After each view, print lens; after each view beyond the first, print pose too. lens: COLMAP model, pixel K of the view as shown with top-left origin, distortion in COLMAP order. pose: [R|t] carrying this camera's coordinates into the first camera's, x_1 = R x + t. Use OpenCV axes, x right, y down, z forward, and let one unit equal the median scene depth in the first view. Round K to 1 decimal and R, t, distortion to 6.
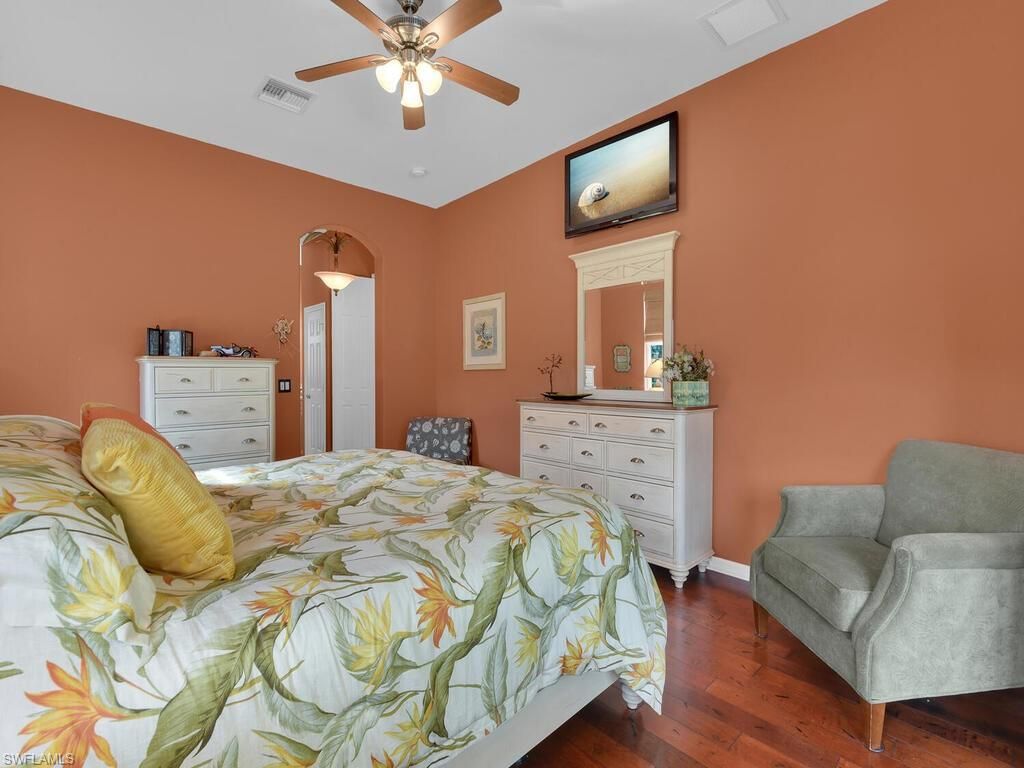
lens RADIAL K [[469.7, 0, 511.4], [0, 469.7, 379.8], [0, 0, 1]] dist [-0.005020, -0.005195]
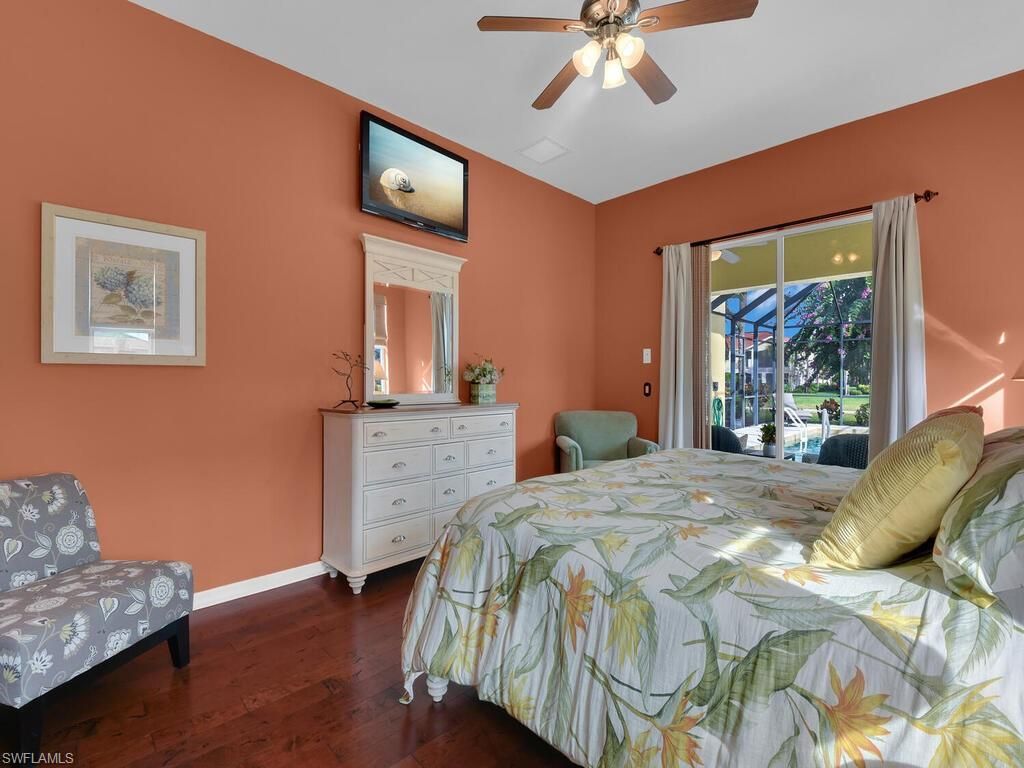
lens RADIAL K [[469.7, 0, 511.4], [0, 469.7, 384.3], [0, 0, 1]] dist [-0.005020, -0.005195]
pose [[-0.027844, -0.003738, 0.999605, -0.731593], [0.007044, 0.999967, 0.003936, -0.000817], [-0.999587, 0.007150, -0.027816, 0.789737]]
